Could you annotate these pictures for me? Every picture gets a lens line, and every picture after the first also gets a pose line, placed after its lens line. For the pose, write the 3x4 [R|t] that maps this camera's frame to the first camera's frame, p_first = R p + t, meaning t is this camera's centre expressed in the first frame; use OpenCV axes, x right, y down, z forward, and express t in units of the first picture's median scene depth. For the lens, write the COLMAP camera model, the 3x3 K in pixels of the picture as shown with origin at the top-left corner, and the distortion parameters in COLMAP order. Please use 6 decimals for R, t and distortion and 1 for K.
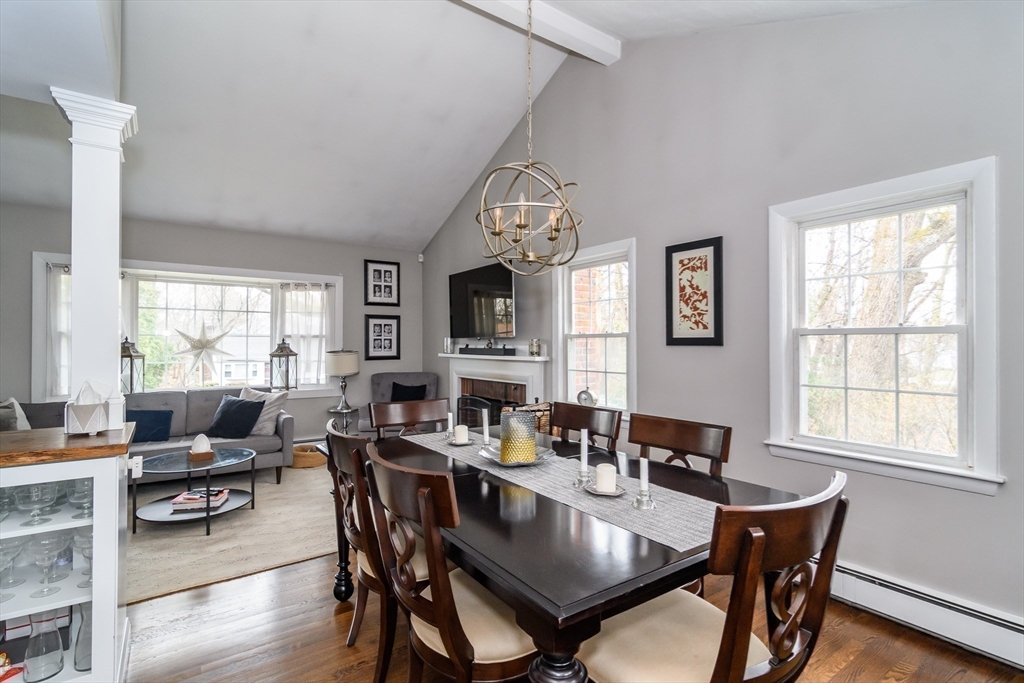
lens RADIAL K [[489.9, 0, 512.0], [0, 489.9, 341.5], [0, 0, 1]] dist [-0.001721, -0.000119]
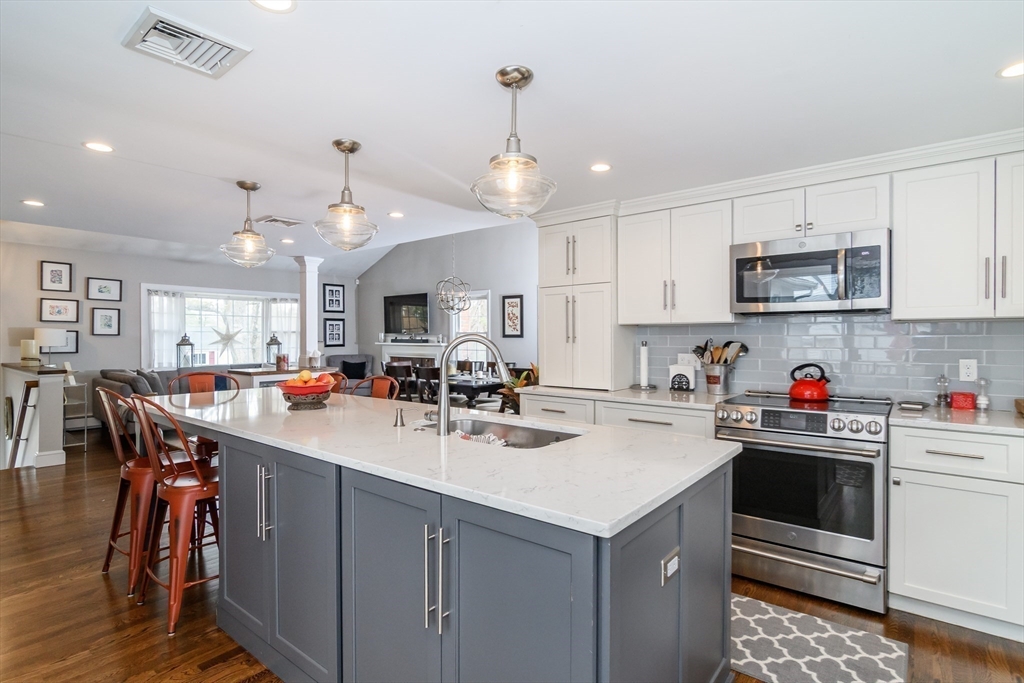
lens RADIAL K [[504.6, 0, 512.0], [0, 504.6, 341.5], [0, 0, 1]] dist [-0.001331, -0.000586]
pose [[0.958363, -0.003998, 0.285524, -0.236186], [-0.001013, 0.999848, 0.017403, -0.011376], [-0.285551, -0.016967, 0.958213, -0.944331]]
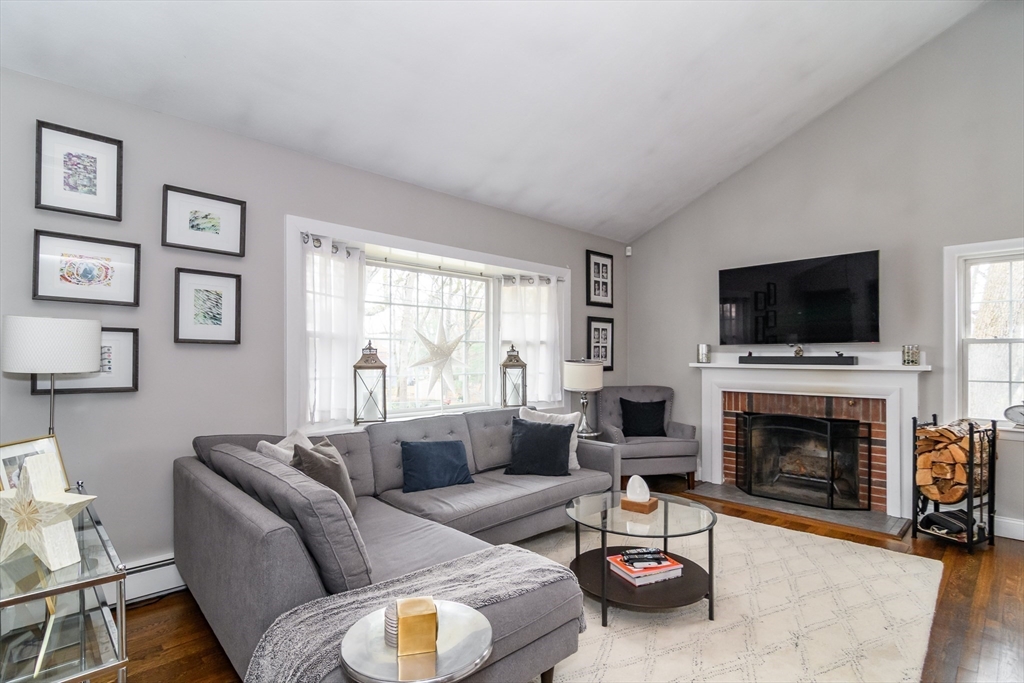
lens RADIAL K [[502.9, 0, 512.2], [0, 502.9, 356.7], [0, 0, 1]] dist [0.000041, -0.000187]
pose [[0.985479, -0.000420, 0.169800, -0.731153], [-0.000533, 0.999984, 0.005569, 0.010410], [-0.169799, -0.005579, 0.985463, 0.239699]]
